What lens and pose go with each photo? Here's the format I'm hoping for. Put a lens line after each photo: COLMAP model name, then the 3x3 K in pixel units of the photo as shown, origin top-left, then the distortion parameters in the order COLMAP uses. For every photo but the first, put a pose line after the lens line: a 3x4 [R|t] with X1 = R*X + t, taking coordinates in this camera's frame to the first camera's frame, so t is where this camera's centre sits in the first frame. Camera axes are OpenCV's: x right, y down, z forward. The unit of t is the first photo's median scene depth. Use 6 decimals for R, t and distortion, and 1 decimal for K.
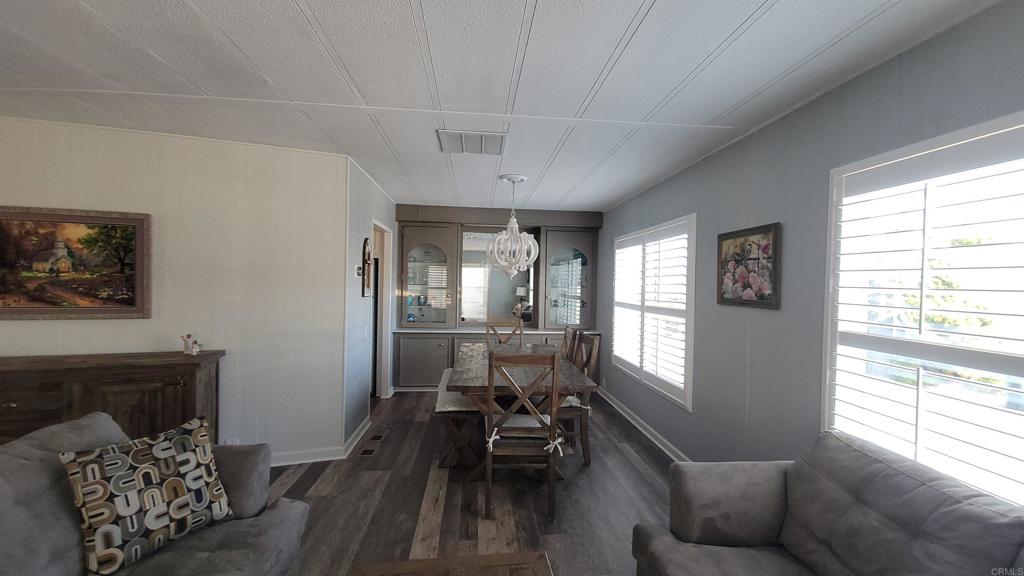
lens RADIAL K [[416.9, 0, 512.0], [0, 416.9, 288.0], [0, 0, 1]] dist [0.023389, -0.015314]
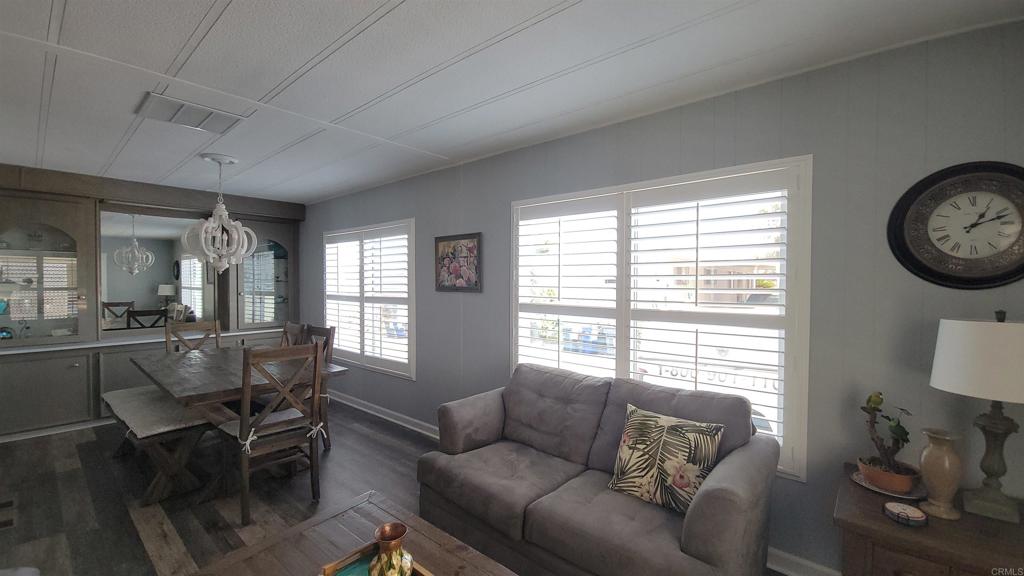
lens RADIAL K [[414.0, 0, 516.1], [0, 414.0, 289.5], [0, 0, 1]] dist [0.011207, -0.007932]
pose [[0.711966, -0.033405, 0.701419, -0.247188], [0.021802, 0.999438, 0.025468, 0.006254], [-0.701875, -0.002840, 0.712294, -0.089404]]
